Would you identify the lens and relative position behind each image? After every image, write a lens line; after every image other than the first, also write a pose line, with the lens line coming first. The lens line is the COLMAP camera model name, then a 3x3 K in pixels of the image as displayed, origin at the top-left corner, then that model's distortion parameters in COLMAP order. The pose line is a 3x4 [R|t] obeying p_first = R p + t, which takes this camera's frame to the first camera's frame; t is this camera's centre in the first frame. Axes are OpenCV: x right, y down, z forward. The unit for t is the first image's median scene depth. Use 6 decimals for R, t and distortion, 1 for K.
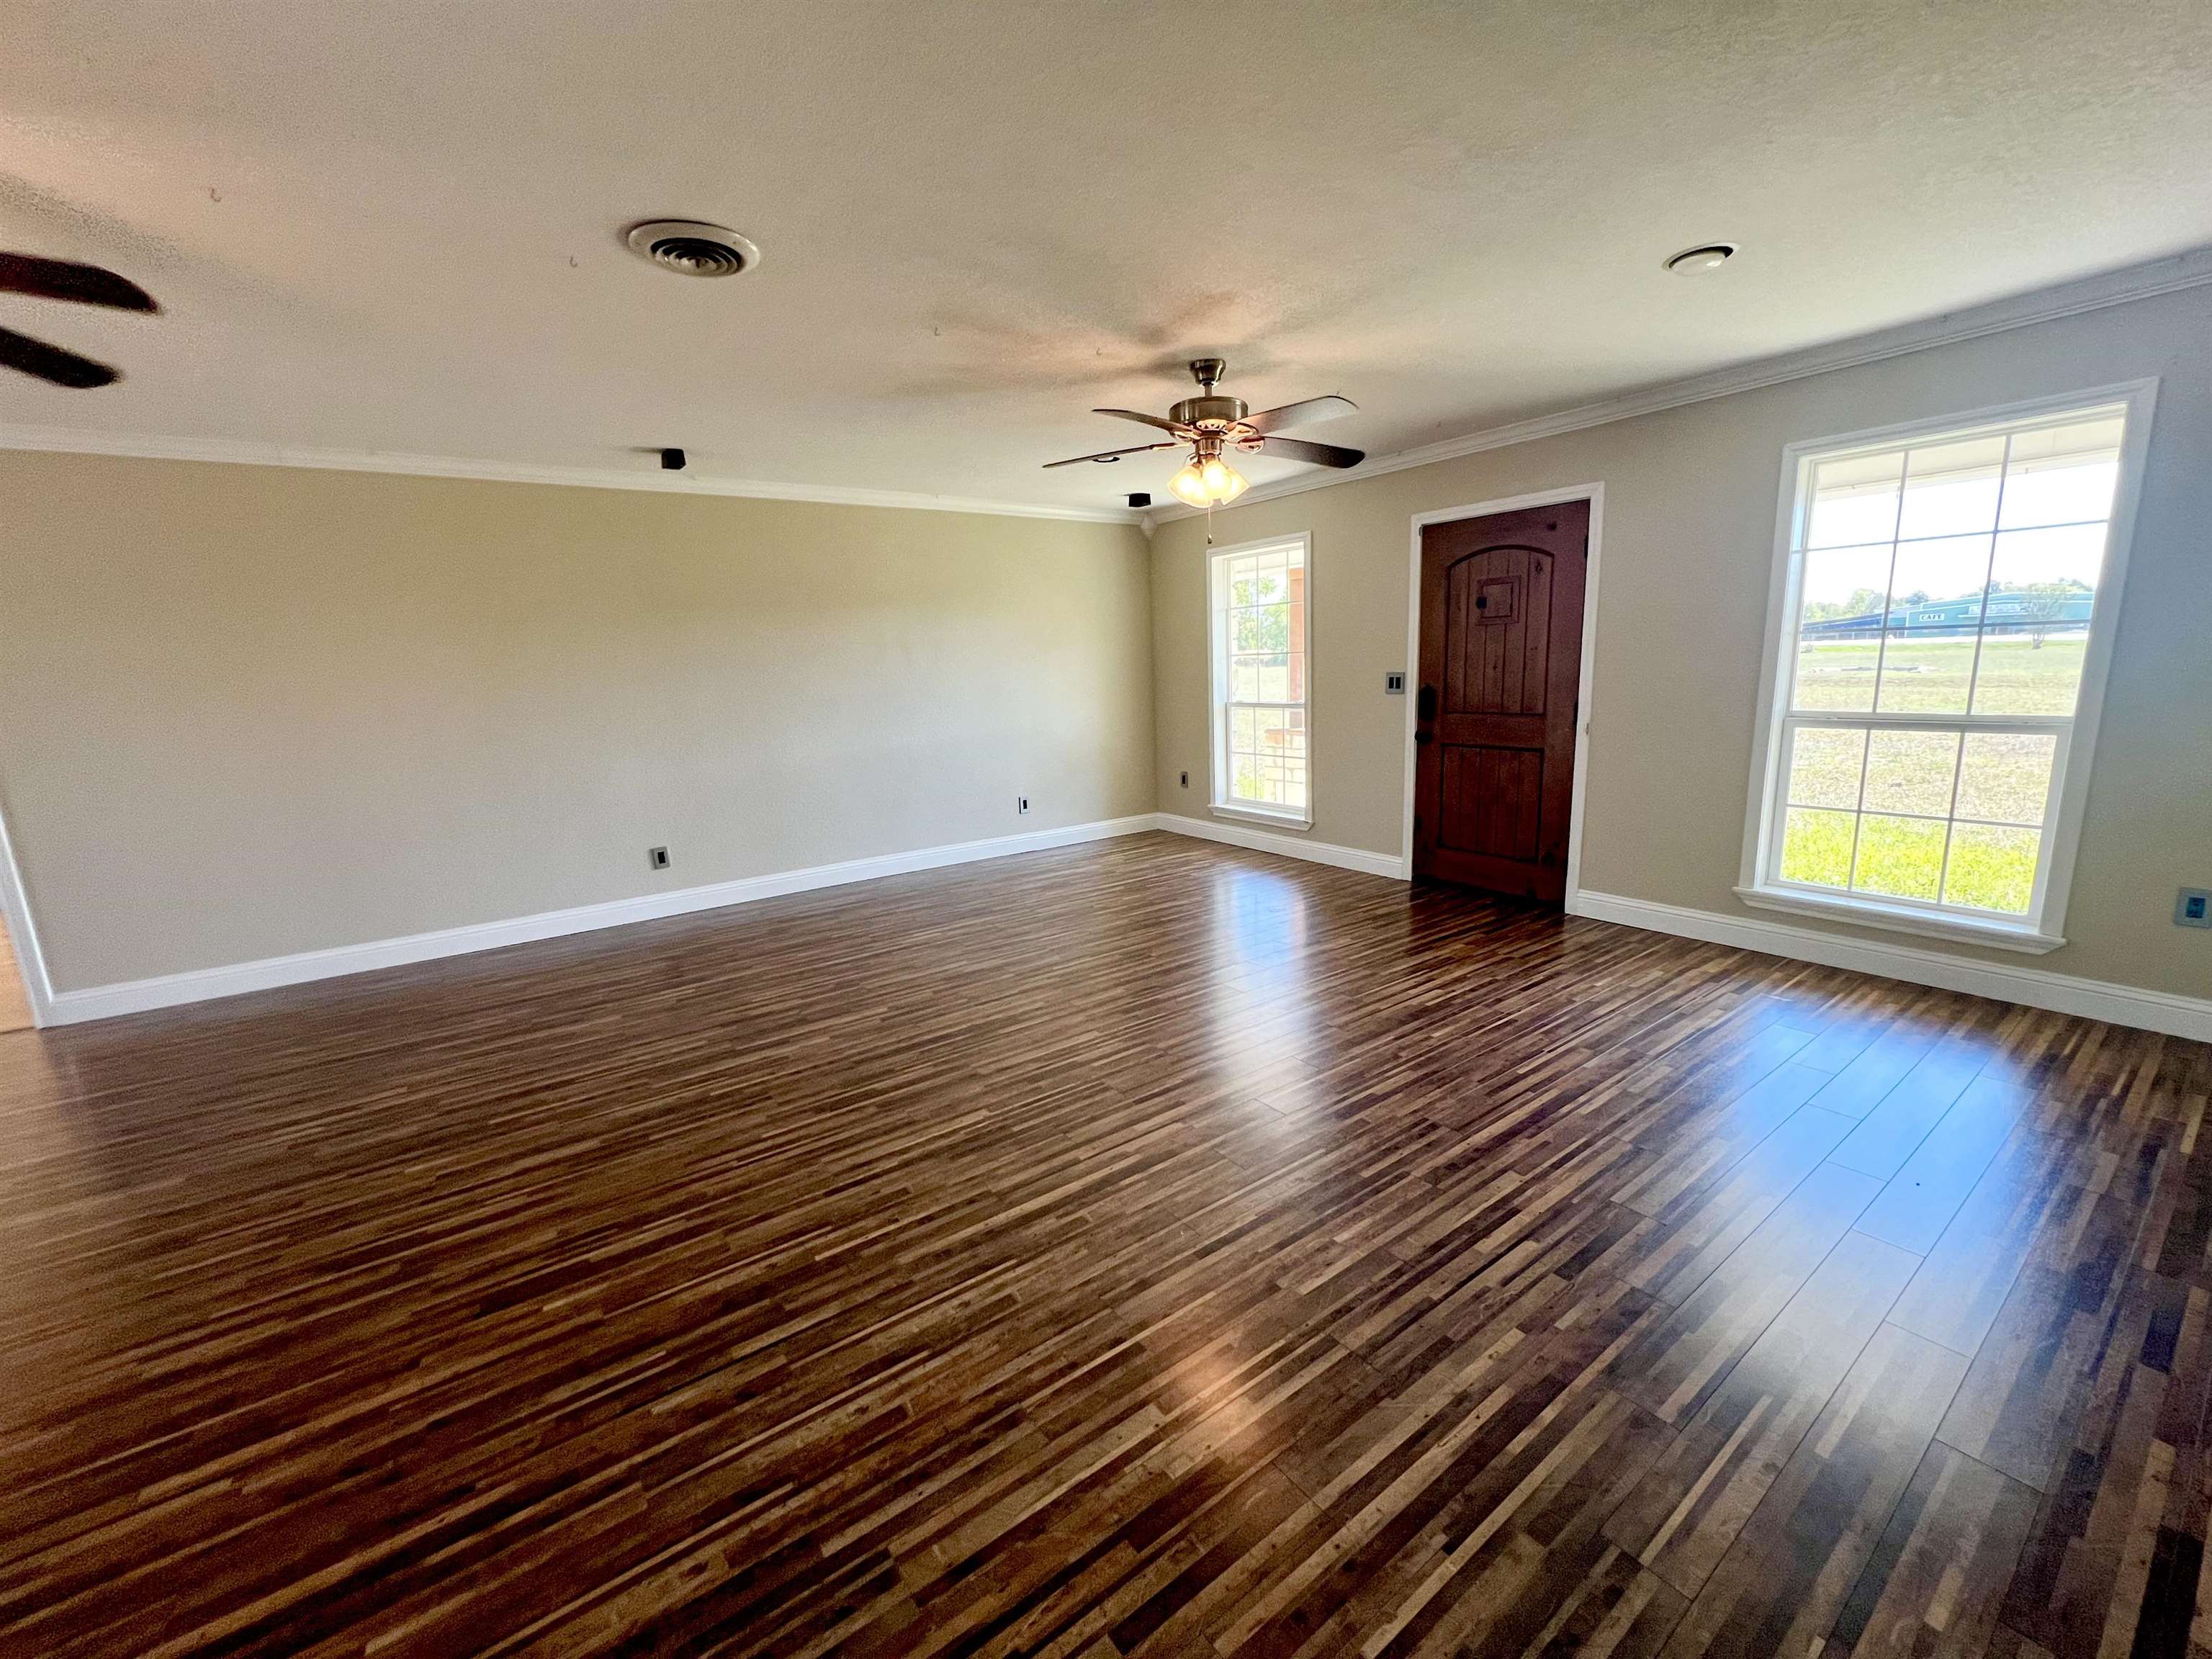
lens RADIAL K [[888.7, 0, 1103.7], [0, 888.7, 832.0], [0, 0, 1]] dist [-0.002683, 0.001253]
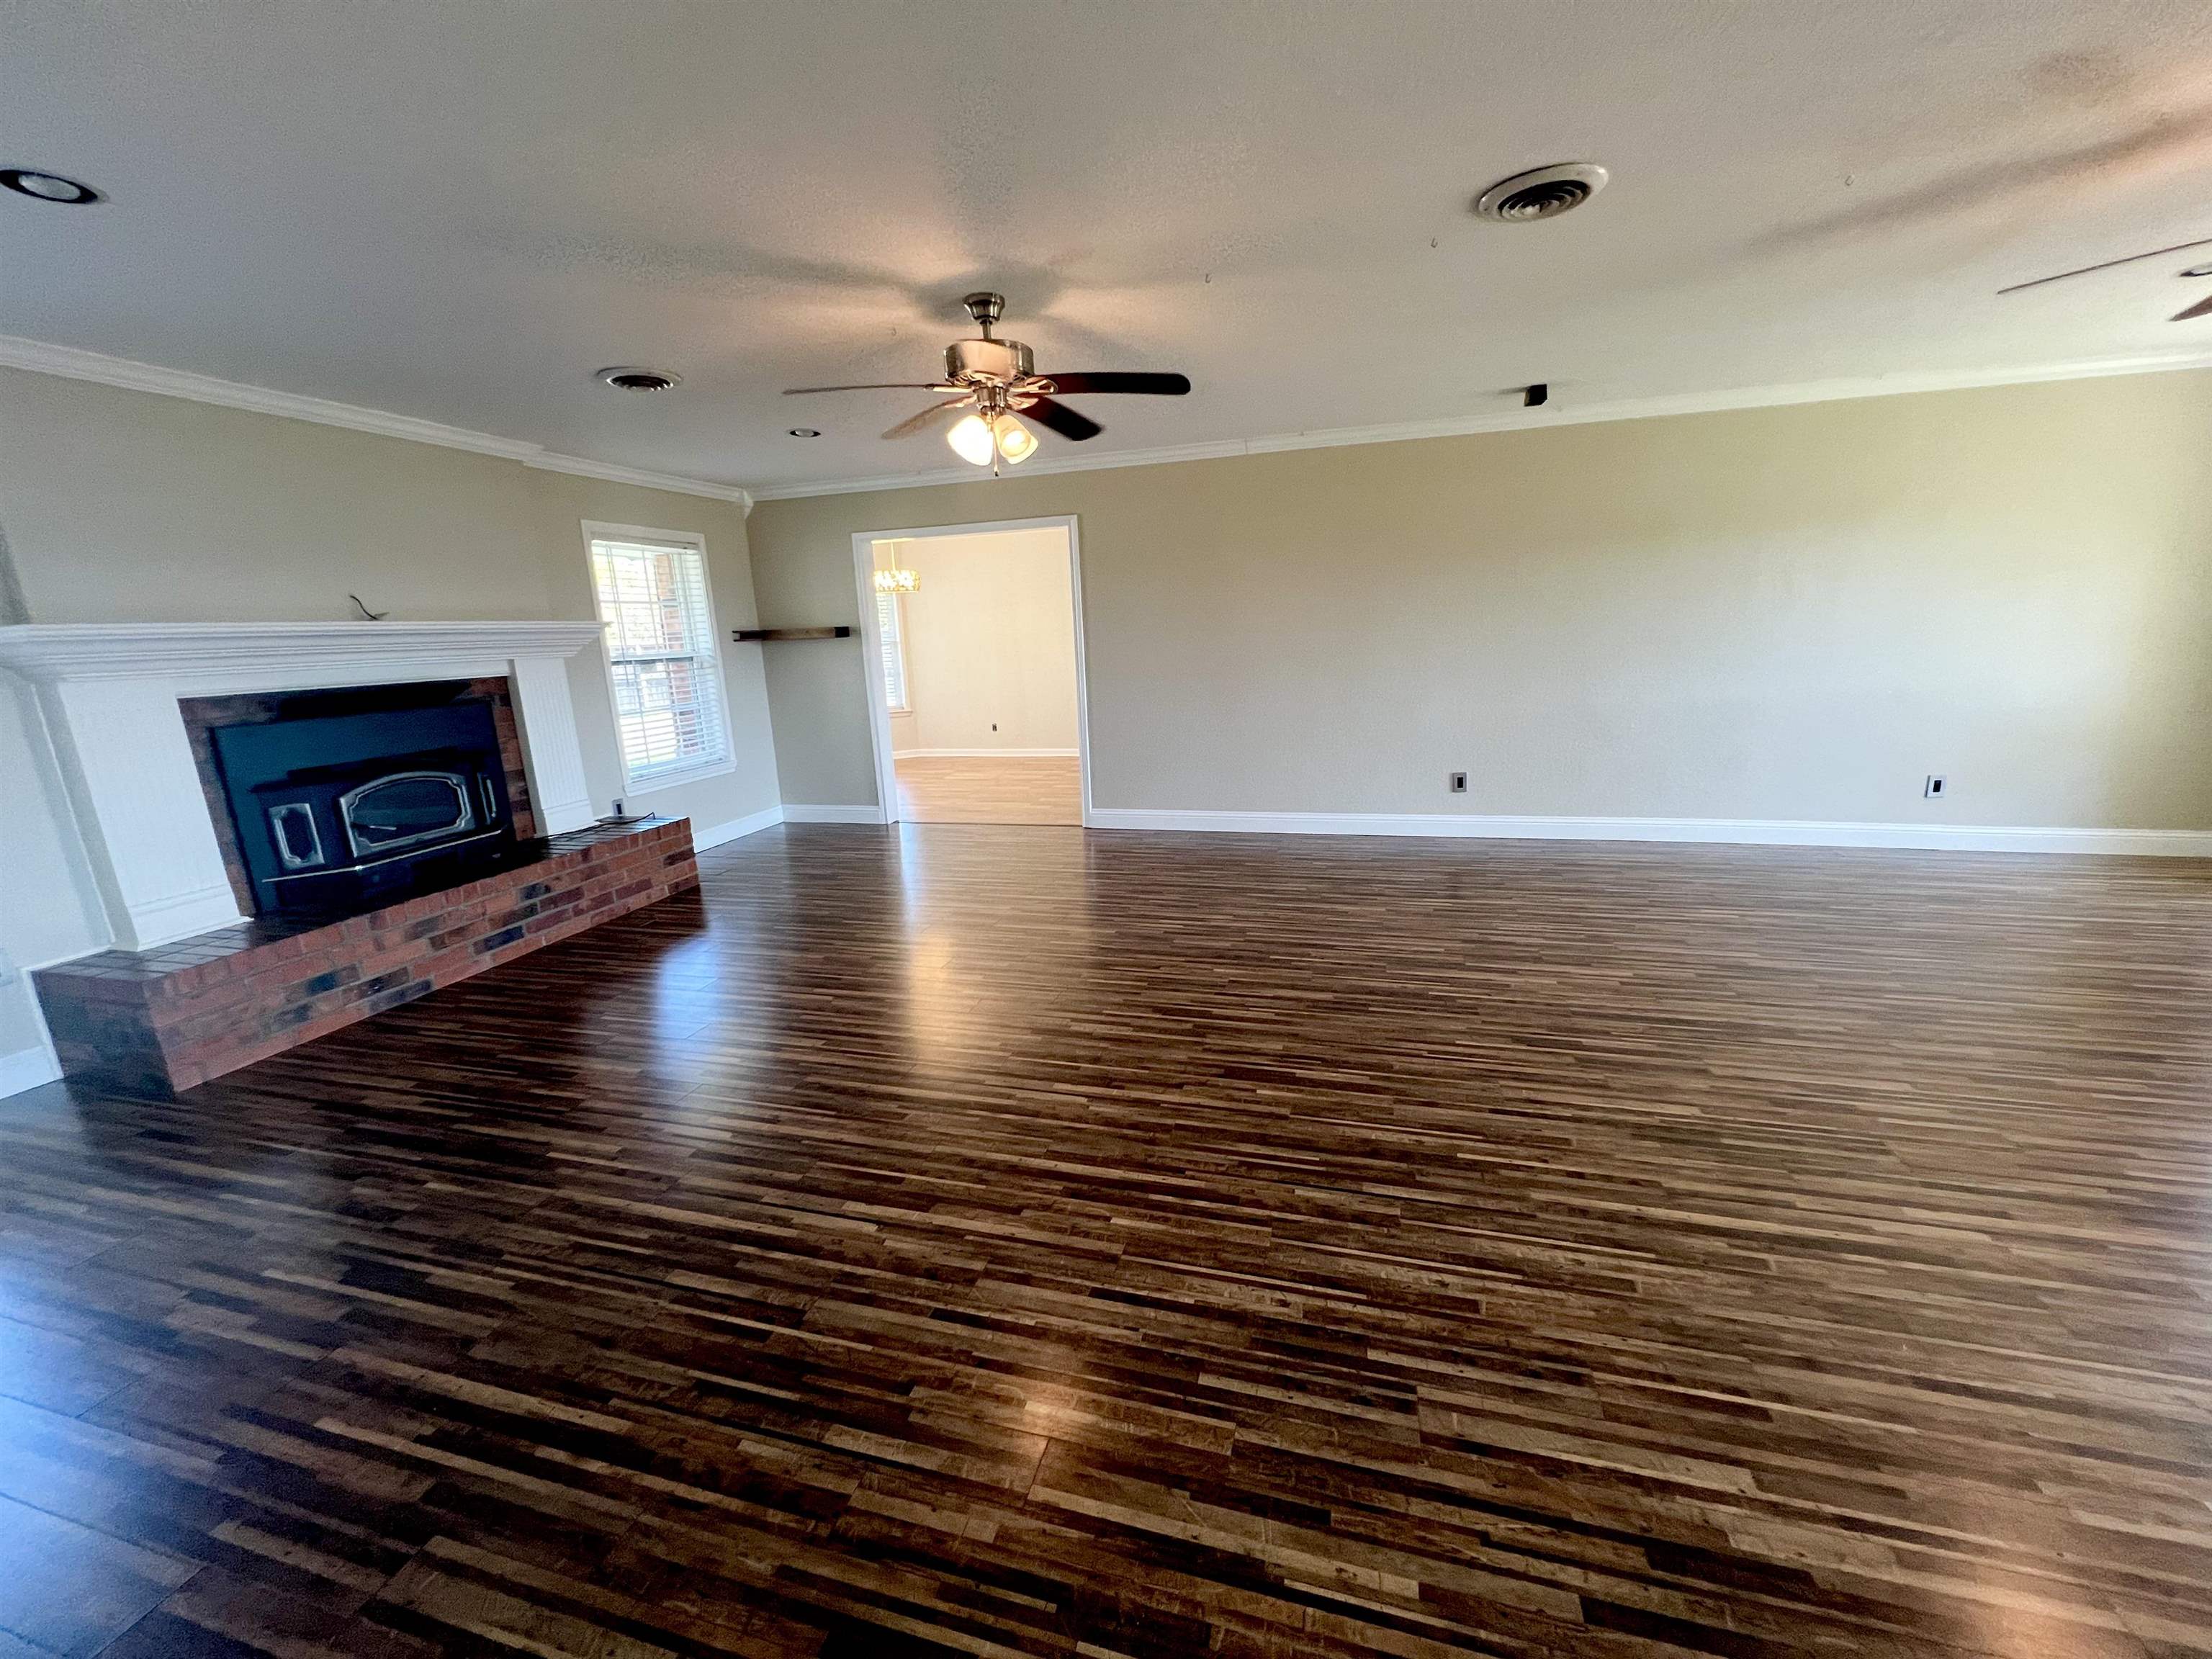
lens RADIAL K [[888.7, 0, 1104.4], [0, 888.7, 829.6], [0, 0, 1]] dist [-0.002683, 0.001253]
pose [[0.618196, 0.187608, -0.763306, 0.132709], [-0.134735, 0.982018, 0.132243, 0.001942], [0.774390, 0.021092, 0.632357, -0.027495]]
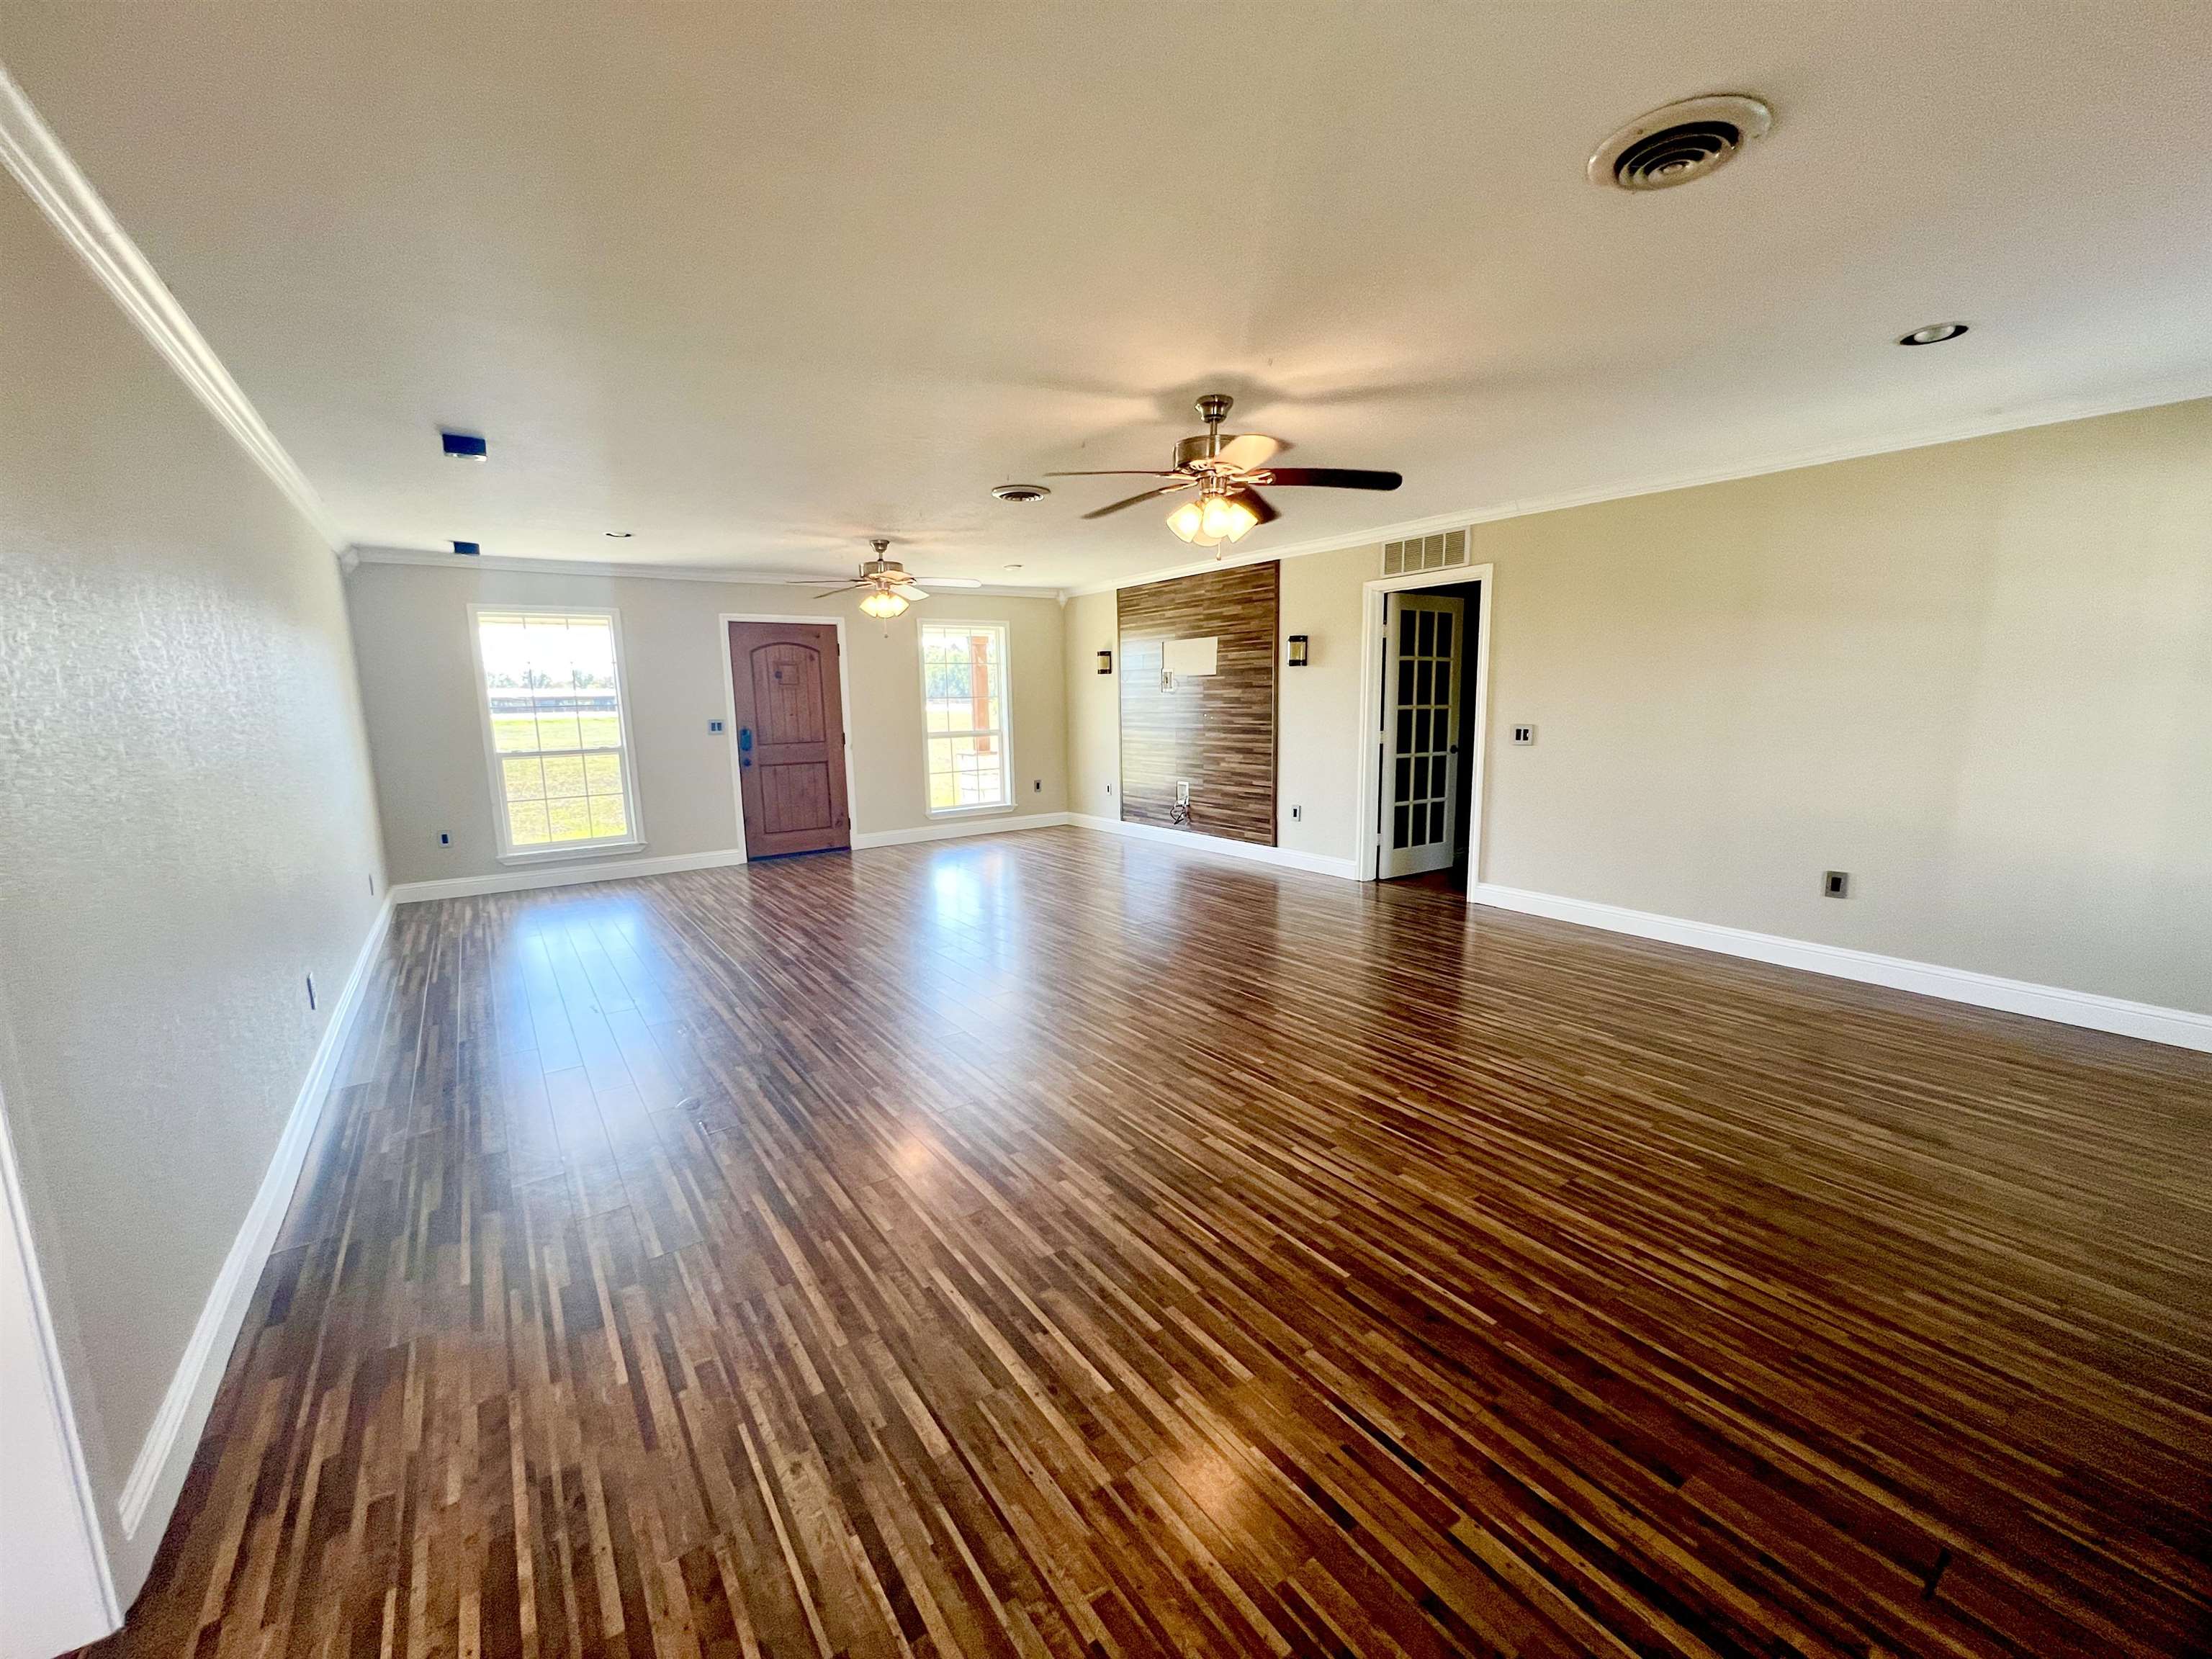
lens RADIAL K [[888.7, 0, 1105.9], [0, 888.7, 842.7], [0, 0, 1]] dist [-0.002683, 0.001253]
pose [[0.003526, -0.128395, 0.991717, -2.219911], [0.208161, 0.970093, 0.124855, -0.073417], [-0.978088, 0.205996, 0.030147, 0.781453]]
